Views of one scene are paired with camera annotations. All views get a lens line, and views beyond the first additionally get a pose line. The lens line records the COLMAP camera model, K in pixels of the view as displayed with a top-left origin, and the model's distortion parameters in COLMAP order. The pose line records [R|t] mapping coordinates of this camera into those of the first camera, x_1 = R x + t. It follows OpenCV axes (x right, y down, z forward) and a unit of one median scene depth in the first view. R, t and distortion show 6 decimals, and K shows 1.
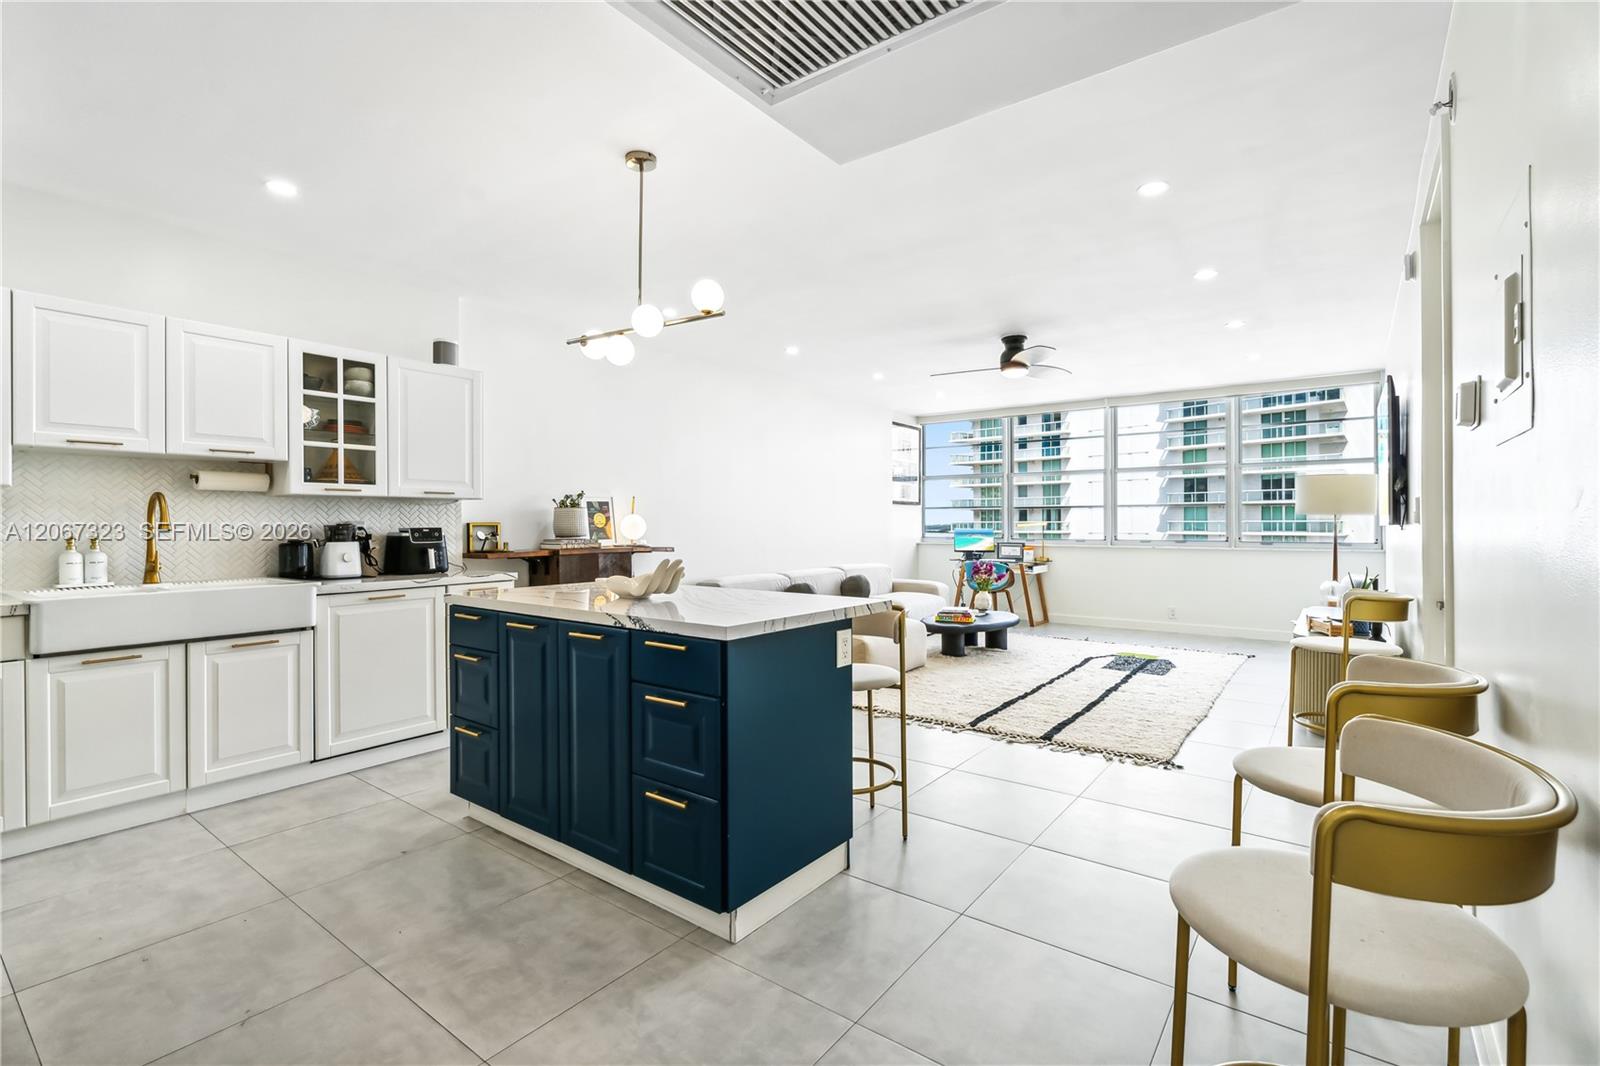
lens RADIAL K [[723.2, 0, 803.4], [0, 723.2, 526.5], [0, 0, 1]] dist [0.004224, 0.000630]
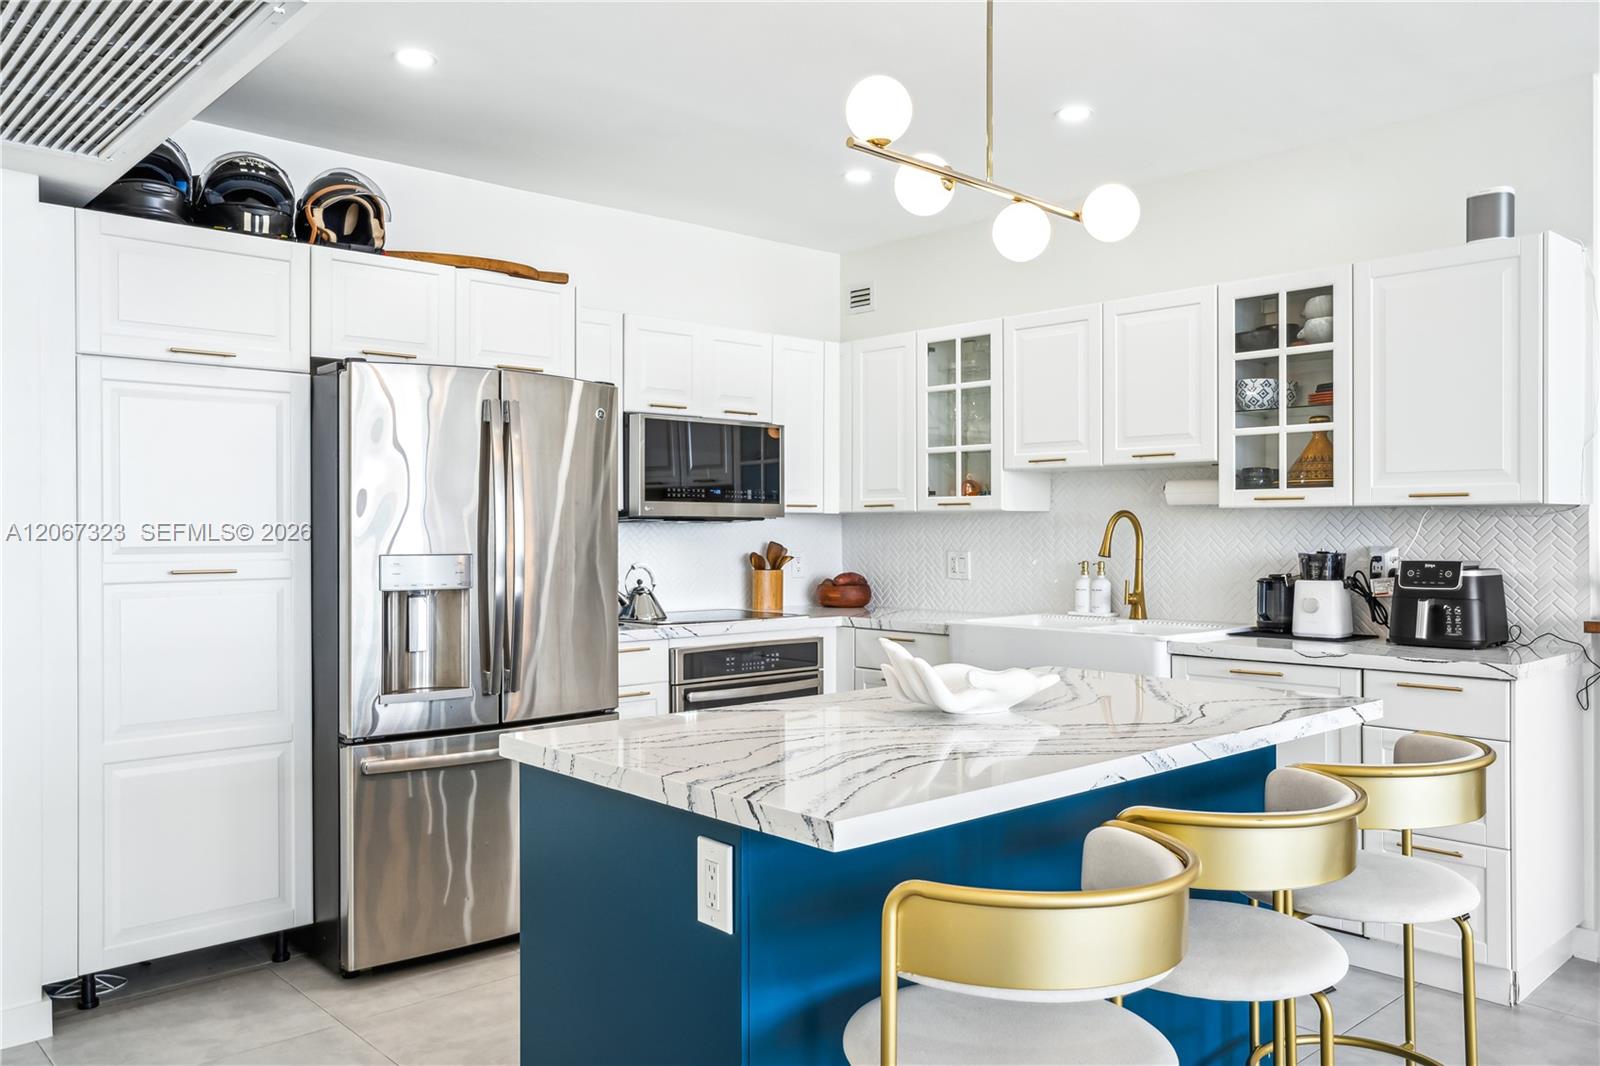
lens RADIAL K [[1199.8, 0, 801.2], [0, 1199.8, 533.2], [0, 0, 1]] dist [0.011954, 0.004219]
pose [[-0.172613, 0.005134, -0.984976, 0.475061], [-0.003037, 0.999979, 0.005745, -0.024614], [0.984985, 0.003983, -0.172594, 0.763992]]
